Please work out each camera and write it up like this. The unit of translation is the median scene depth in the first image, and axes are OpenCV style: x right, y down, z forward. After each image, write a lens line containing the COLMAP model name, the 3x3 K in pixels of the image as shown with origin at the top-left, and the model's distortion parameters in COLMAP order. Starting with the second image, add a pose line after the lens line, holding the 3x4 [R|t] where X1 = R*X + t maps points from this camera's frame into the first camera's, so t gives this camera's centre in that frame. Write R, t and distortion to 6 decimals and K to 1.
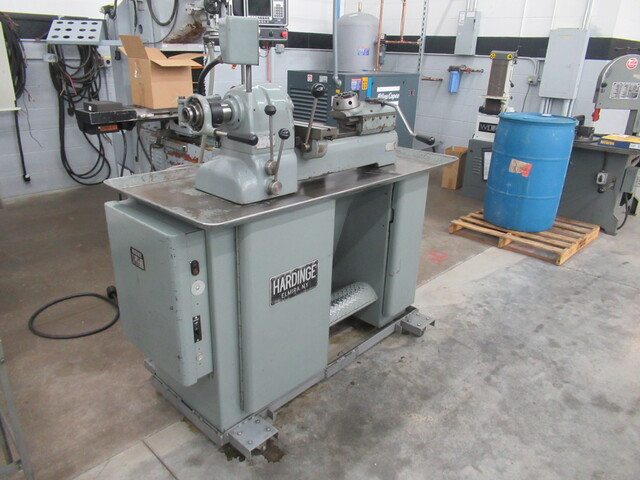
lens RADIAL K [[477.4, 0, 318.9], [0, 477.4, 241.0], [0, 0, 1]] dist [-0.009614, 0.002487]
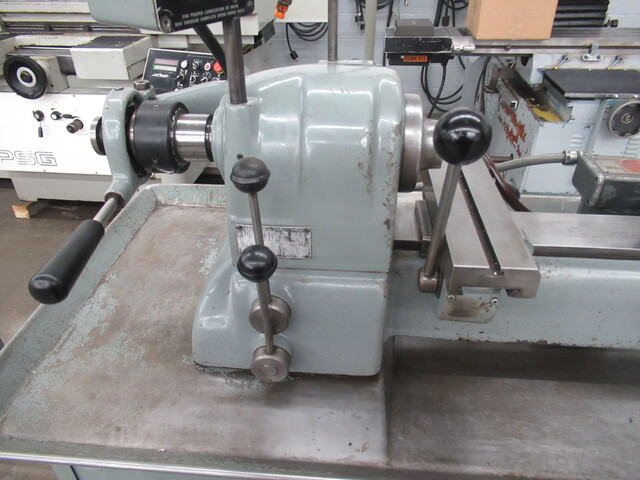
lens RADIAL K [[477.4, 0, 318.0], [0, 477.4, 240.9], [0, 0, 1]] dist [-0.009614, 0.002487]
pose [[0.619812, 0.402358, -0.673751, 0.104759], [-0.264516, 0.915430, 0.303348, -0.234064], [0.738827, -0.009801, 0.673824, 0.561981]]
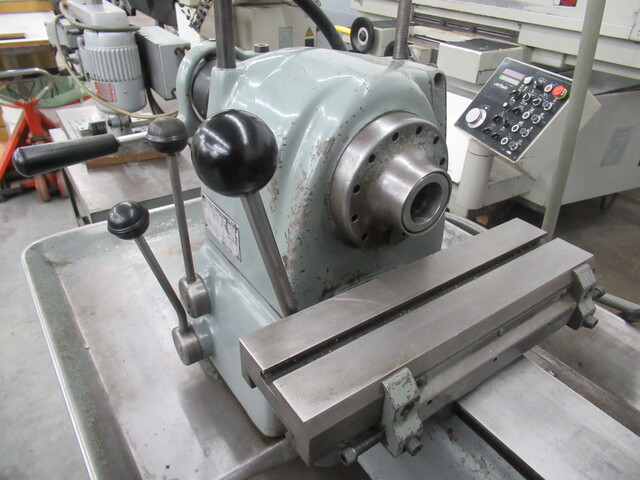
lens RADIAL K [[477.4, 0, 315.4], [0, 477.4, 238.7], [0, 0, 1]] dist [-0.009614, 0.002487]
pose [[-0.205921, 0.490177, -0.846949, 0.108716], [-0.392865, 0.751275, 0.530323, -0.286250], [0.896244, 0.441942, 0.037870, 0.750714]]
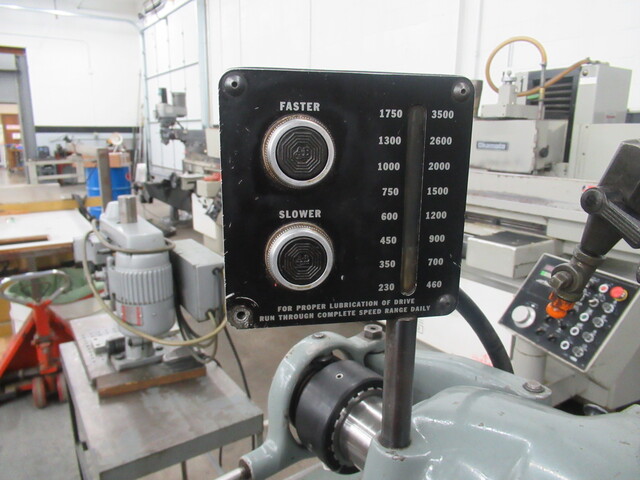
lens RADIAL K [[477.4, 0, 317.4], [0, 477.4, 240.1], [0, 0, 1]] dist [-0.009614, 0.002487]
pose [[-0.194348, 0.185034, -0.963323, 0.020884], [-0.375049, 0.893418, 0.247271, -0.290177], [0.906404, 0.409350, -0.104237, 0.660911]]
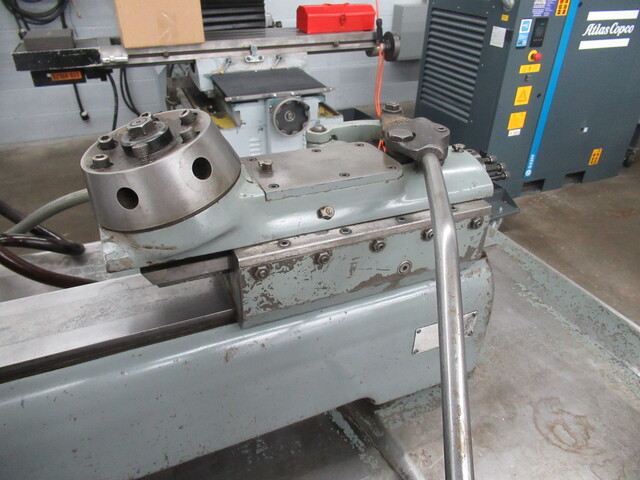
lens RADIAL K [[477.4, 0, 318.1], [0, 477.4, 240.8], [0, 0, 1]] dist [-0.009614, 0.002487]
pose [[0.918012, 0.197622, -0.343803, 0.162541], [-0.137966, 0.971981, 0.190314, -0.274790], [0.371780, -0.127277, 0.919554, 0.753838]]
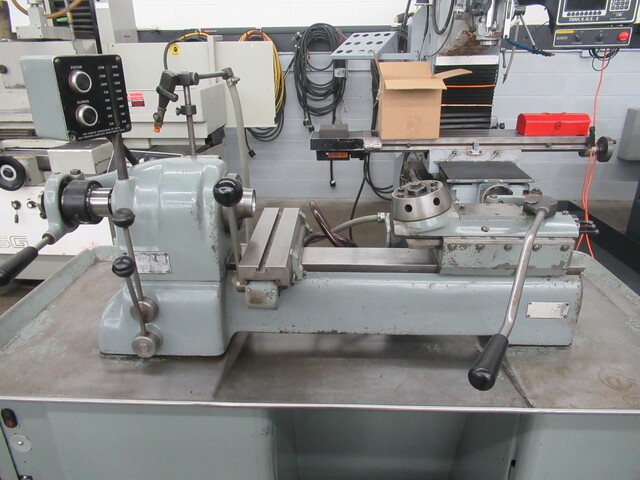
lens RADIAL K [[477.4, 0, 317.9], [0, 477.4, 241.2], [0, 0, 1]] dist [-0.009614, 0.002487]
pose [[0.652316, 0.257363, -0.712916, 0.302541], [-0.252550, 0.960640, 0.115709, -0.252531], [0.714635, 0.104568, 0.691638, 0.535466]]
